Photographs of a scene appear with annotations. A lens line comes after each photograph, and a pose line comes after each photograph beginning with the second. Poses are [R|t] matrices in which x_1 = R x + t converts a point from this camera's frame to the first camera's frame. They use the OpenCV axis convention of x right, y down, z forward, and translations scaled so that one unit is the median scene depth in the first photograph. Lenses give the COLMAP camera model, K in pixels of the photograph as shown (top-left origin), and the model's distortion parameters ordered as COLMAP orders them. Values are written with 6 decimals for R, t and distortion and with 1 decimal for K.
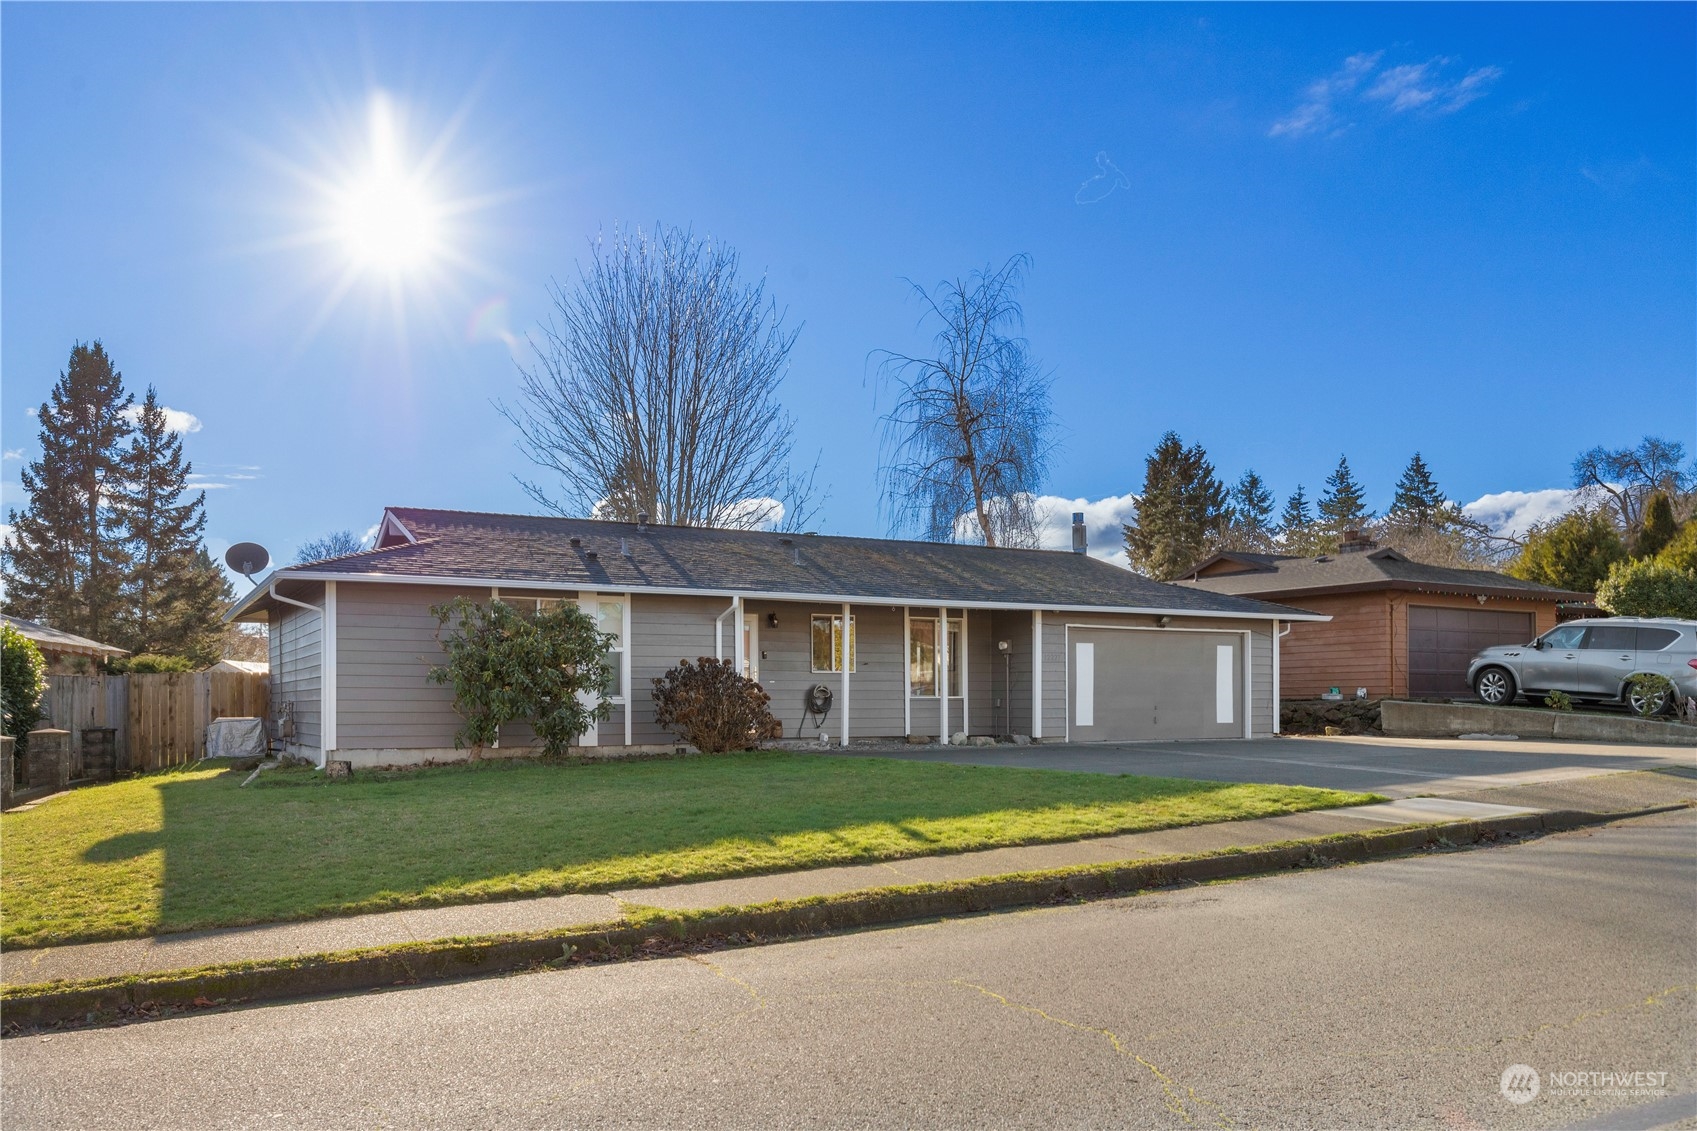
lens RADIAL K [[1297.2, 0, 848.4], [0, 1297.2, 703.6], [0, 0, 1]] dist [-0.006316, -0.003589]
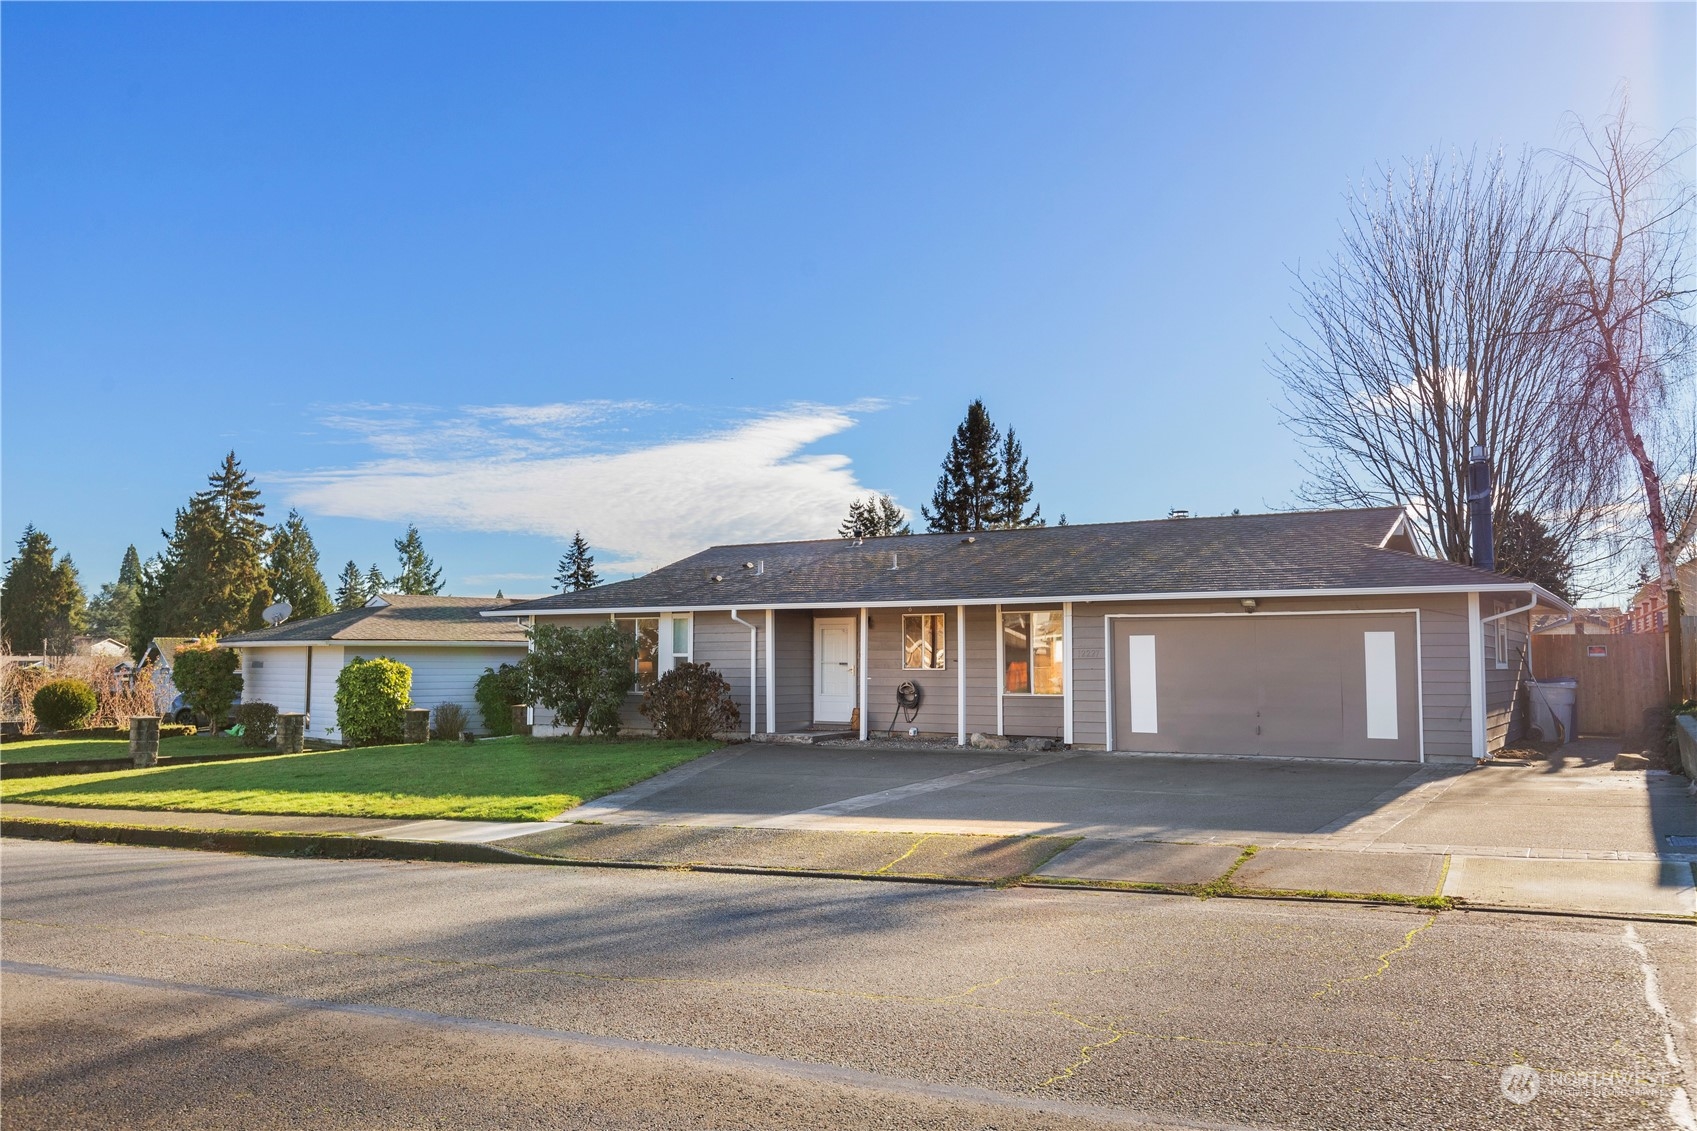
lens RADIAL K [[1320.0, 0, 848.5], [0, 1320.0, 565.5], [0, 0, 1]] dist [0.003226, 0.000082]
pose [[0.488356, -0.060373, -0.870553, 0.870695], [-0.002213, 0.997515, -0.070419, -0.031924], [0.872642, 0.036316, 0.487009, 0.414503]]
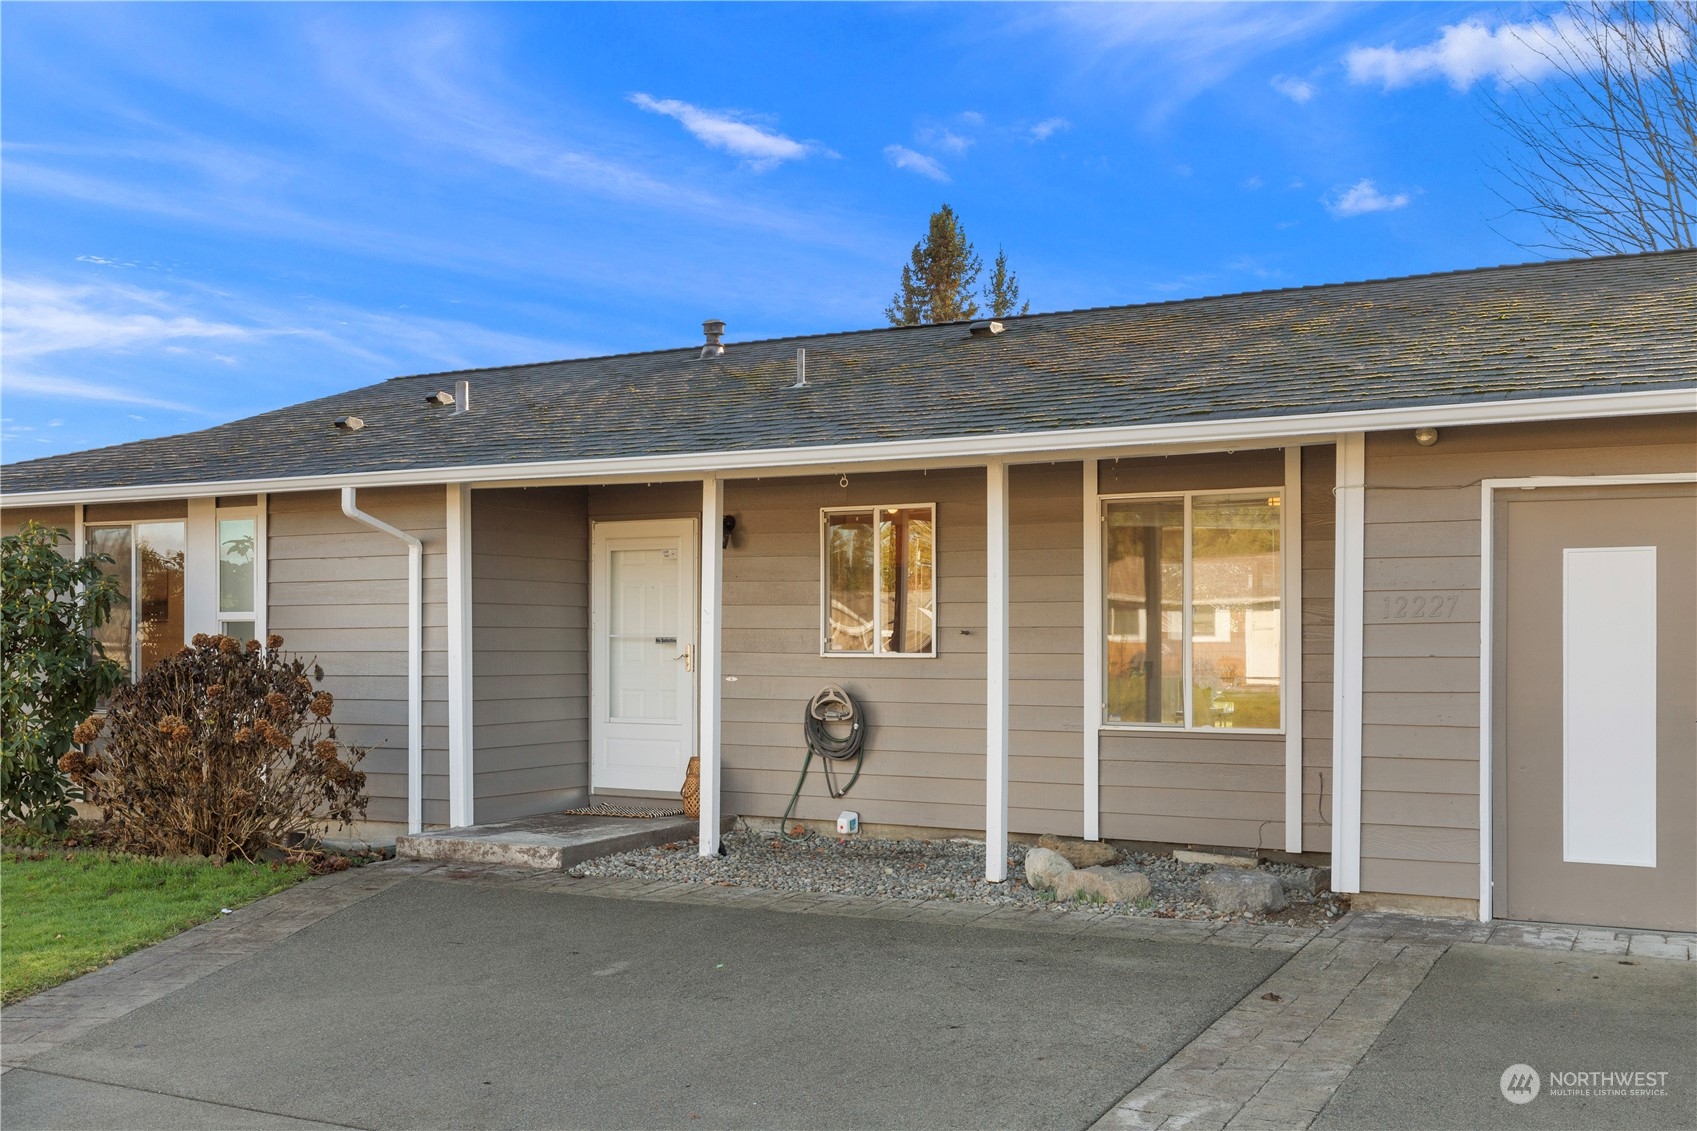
lens RADIAL K [[1650.3, 0, 846.2], [0, 1650.3, 651.5], [0, 0, 1]] dist [-0.004050, -0.003915]
pose [[0.538931, 0.008524, -0.842307, 0.388424], [-0.004652, 0.999964, 0.007143, -0.028254], [0.842337, 0.000069, 0.538951, 0.709466]]
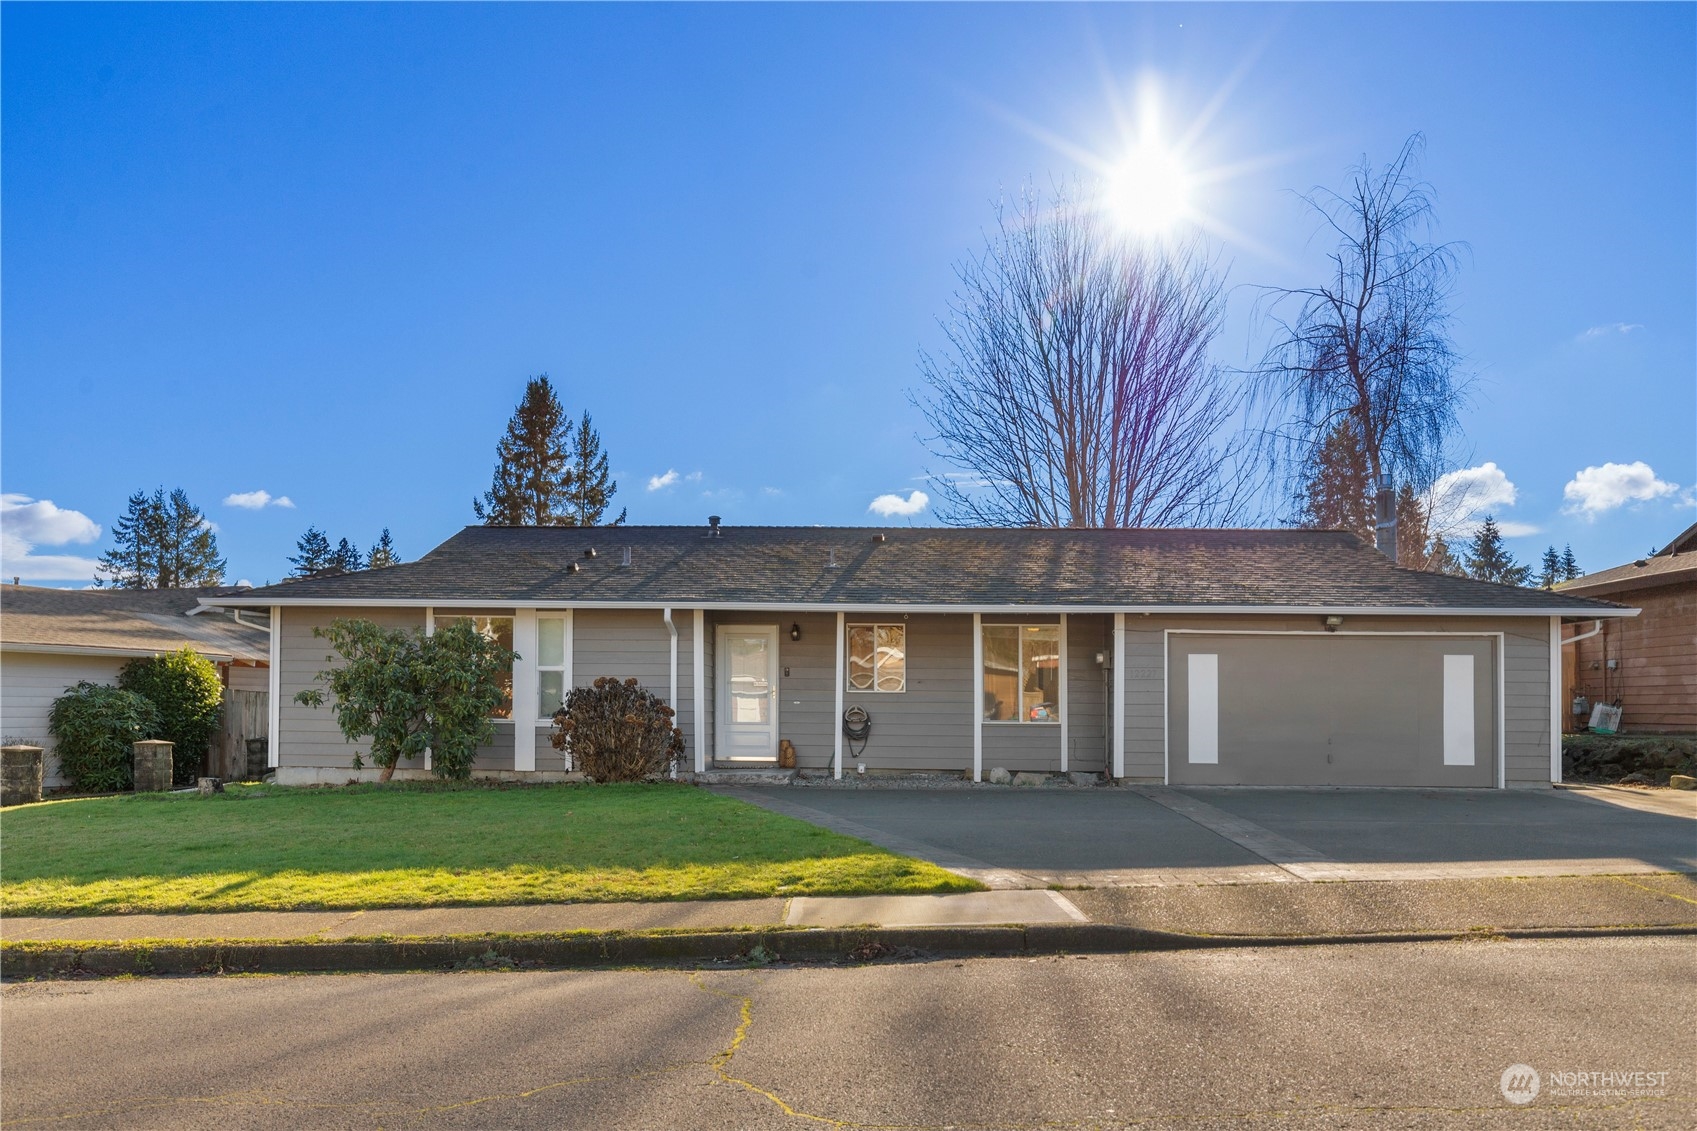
lens RADIAL K [[1467.0, 0, 850.3], [0, 1467.0, 670.2], [0, 0, 1]] dist [-0.006511, -0.003604]
pose [[0.855185, -0.002111, -0.518318, 0.460761], [-0.012654, 0.999609, -0.024950, -0.013821], [0.518168, 0.027896, 0.854824, 0.166079]]
